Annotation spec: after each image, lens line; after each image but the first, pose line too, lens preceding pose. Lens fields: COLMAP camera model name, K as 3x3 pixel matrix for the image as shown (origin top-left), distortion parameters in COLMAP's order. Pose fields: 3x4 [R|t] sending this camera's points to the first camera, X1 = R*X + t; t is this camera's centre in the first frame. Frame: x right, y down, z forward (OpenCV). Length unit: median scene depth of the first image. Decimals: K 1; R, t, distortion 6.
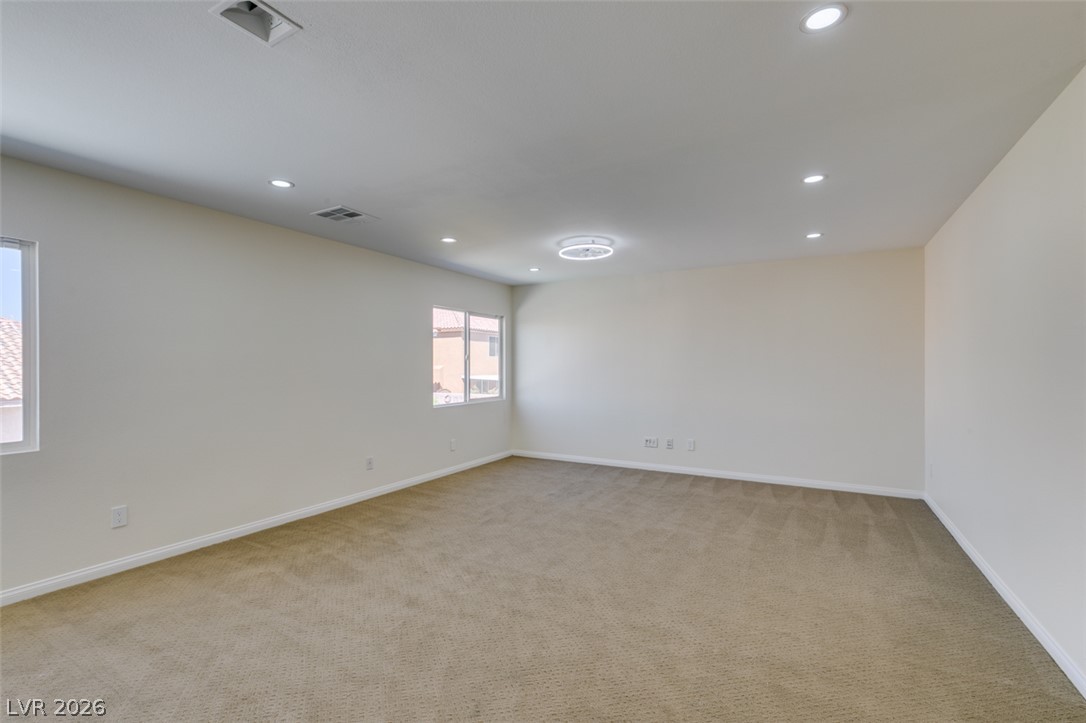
lens RADIAL K [[490.0, 0, 542.8], [0, 490.0, 367.3], [0, 0, 1]] dist [0.000075, -0.000399]
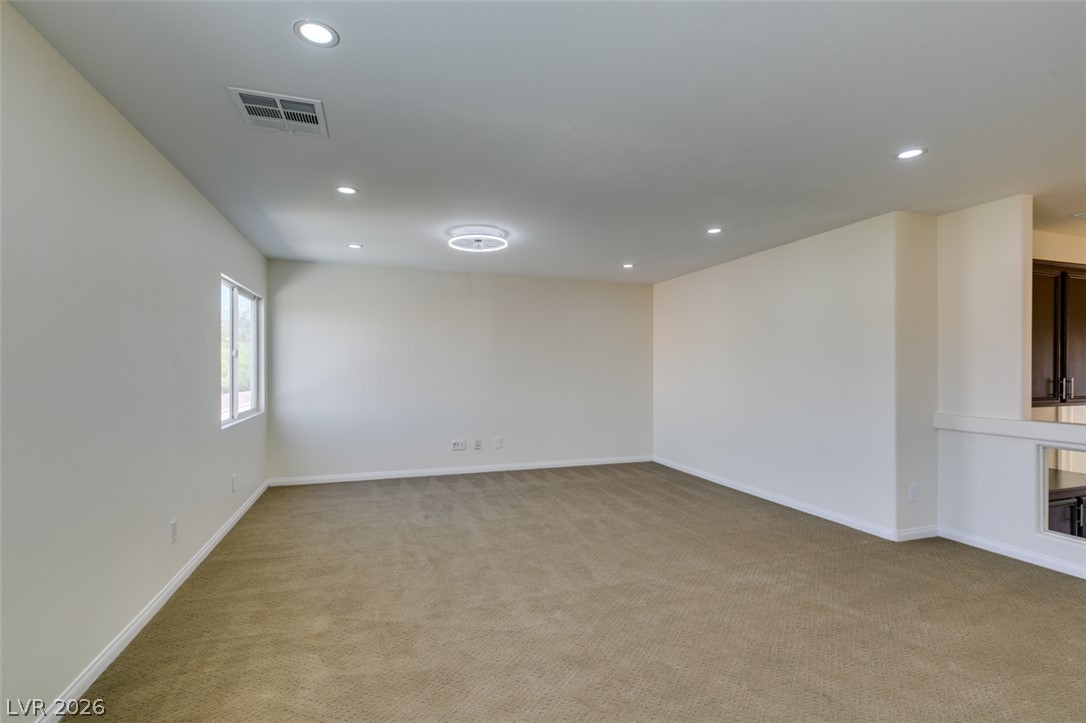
lens RADIAL K [[490.0, 0, 542.8], [0, 490.0, 367.3], [0, 0, 1]] dist [0.000075, -0.000399]
pose [[0.667687, 0.001932, 0.744439, -0.577106], [-0.001047, 0.999998, -0.001656, -0.001435], [-0.744441, 0.000326, 0.667688, 0.322940]]
